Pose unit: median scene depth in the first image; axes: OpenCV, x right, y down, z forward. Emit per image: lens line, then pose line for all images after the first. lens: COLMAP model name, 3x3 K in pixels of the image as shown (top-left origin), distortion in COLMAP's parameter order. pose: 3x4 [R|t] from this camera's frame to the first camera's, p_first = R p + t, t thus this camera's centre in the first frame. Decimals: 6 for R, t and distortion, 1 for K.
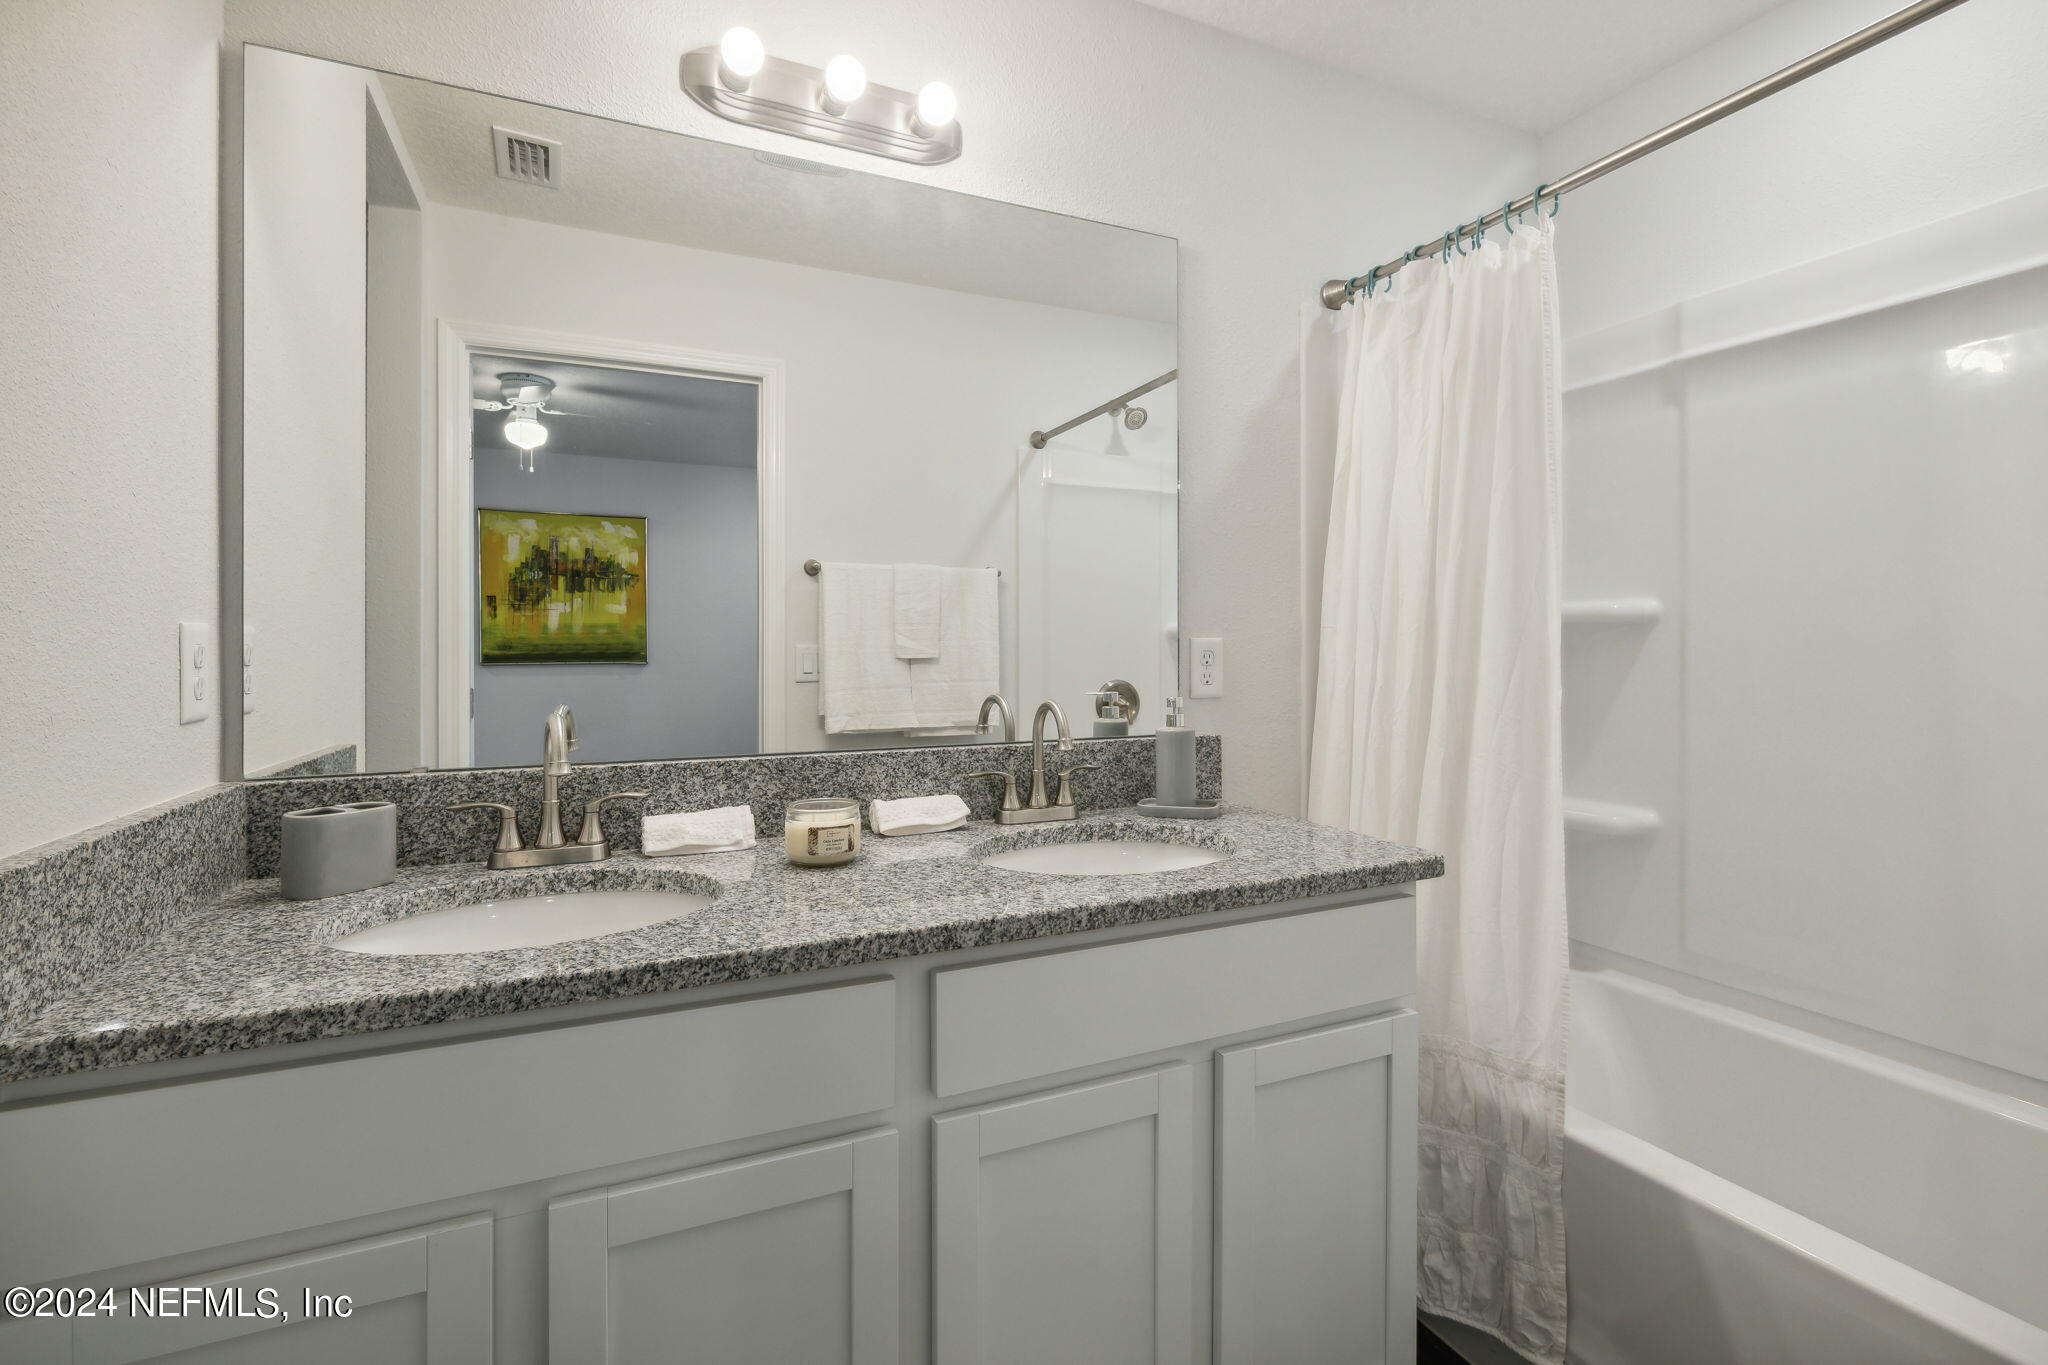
lens RADIAL K [[923.5, 0, 1020.4], [0, 923.5, 654.1], [0, 0, 1]] dist [-0.003624, 0.000073]
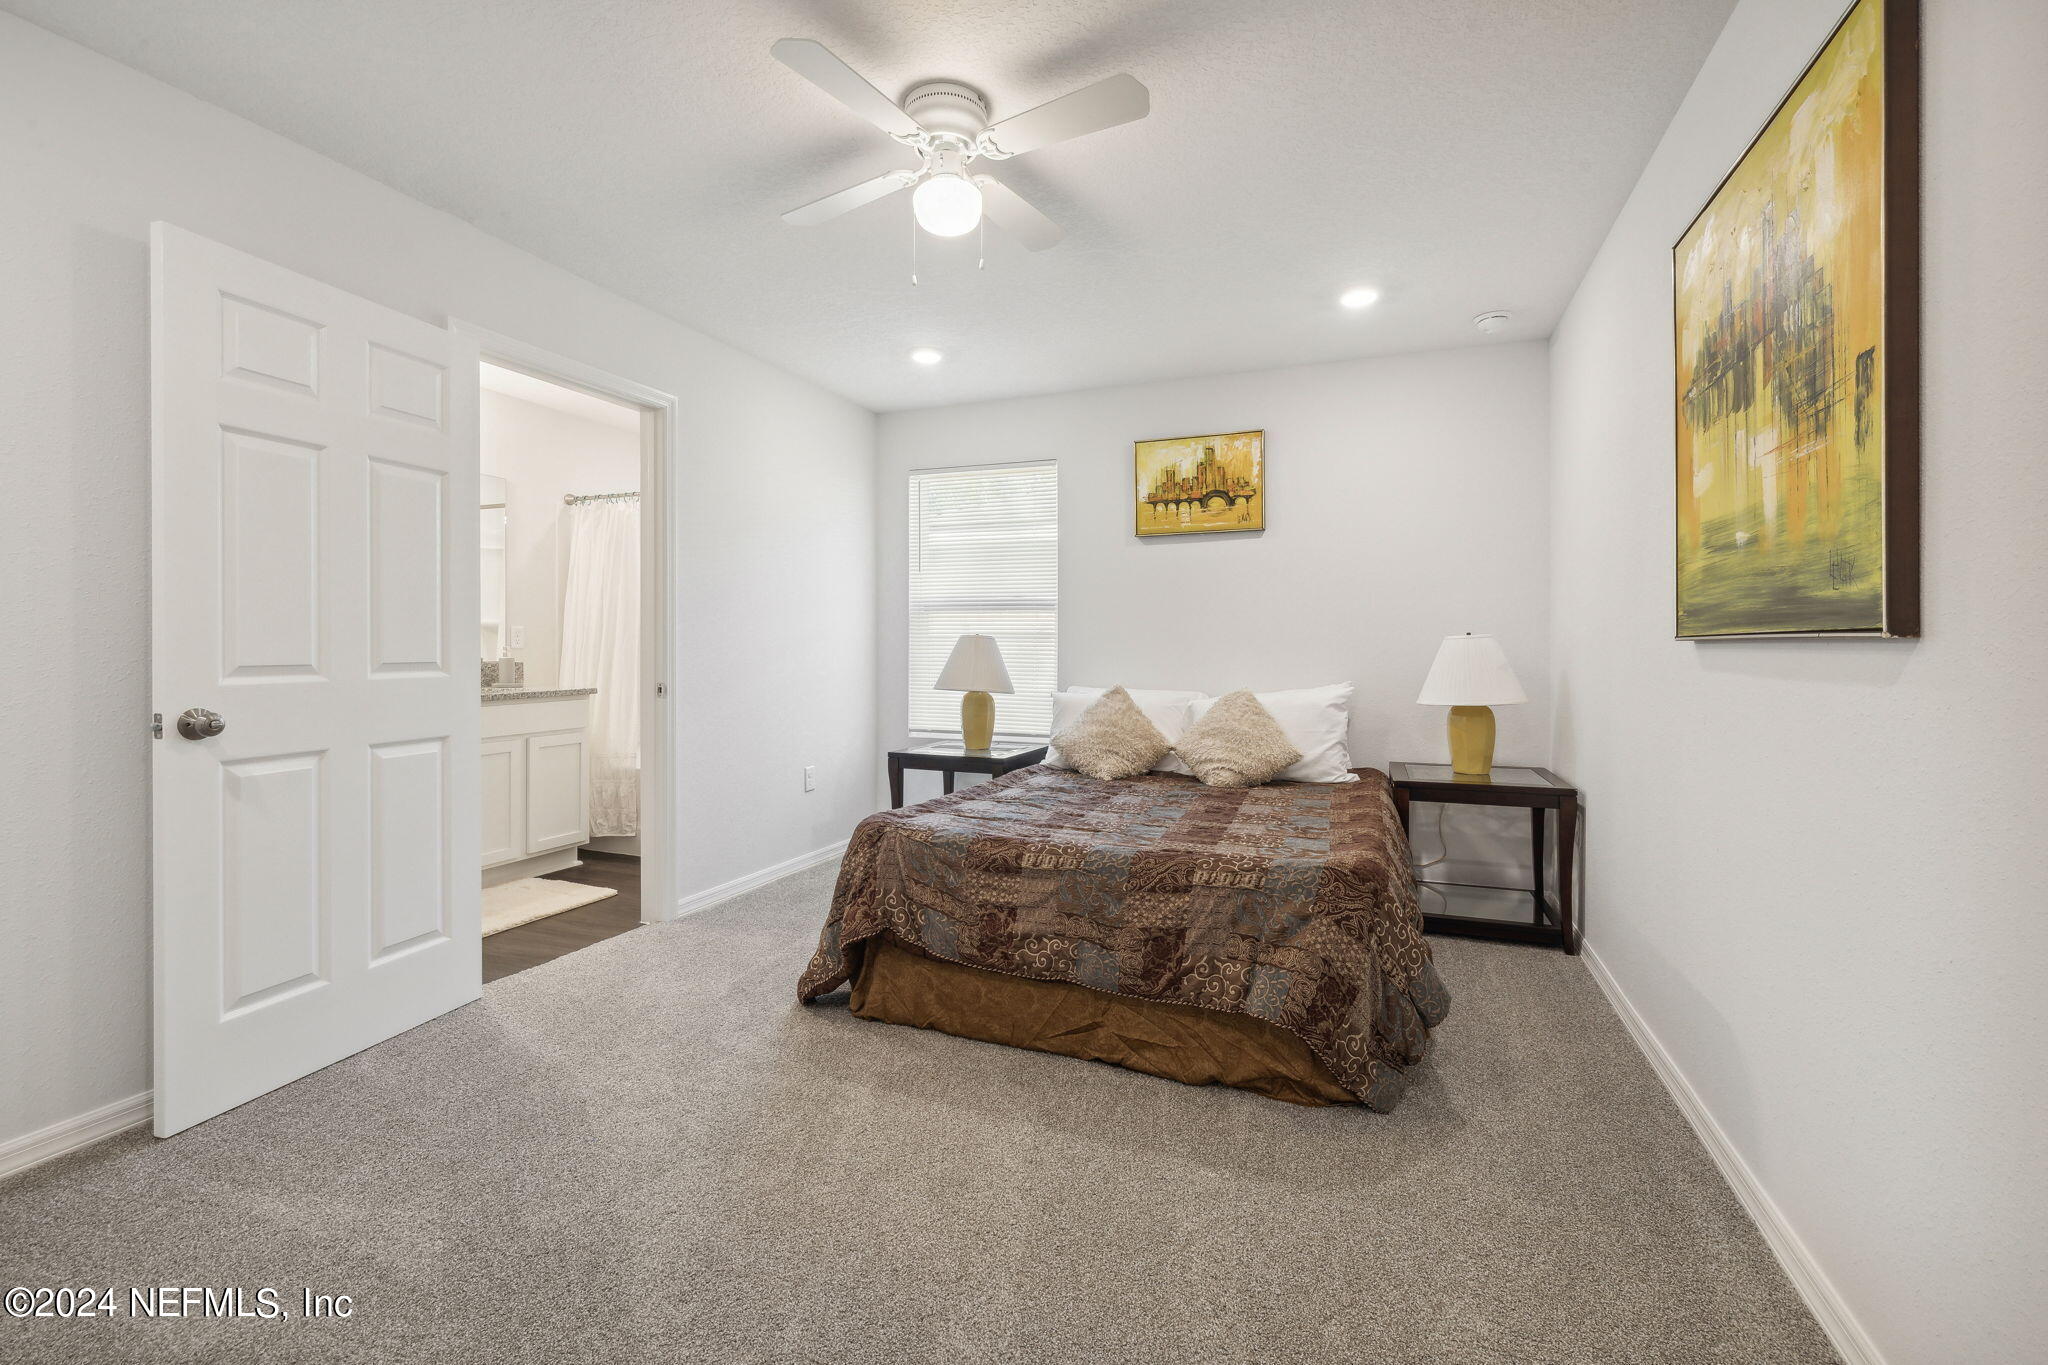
lens RADIAL K [[890.9, 0, 1034.8], [0, 890.9, 660.4], [0, 0, 1]] dist [0.000818, 0.000171]
pose [[0.718878, -0.003533, 0.695128, -0.582672], [-0.001357, 0.999978, 0.006485, 0.068483], [-0.695135, -0.005605, 0.718857, -2.147931]]
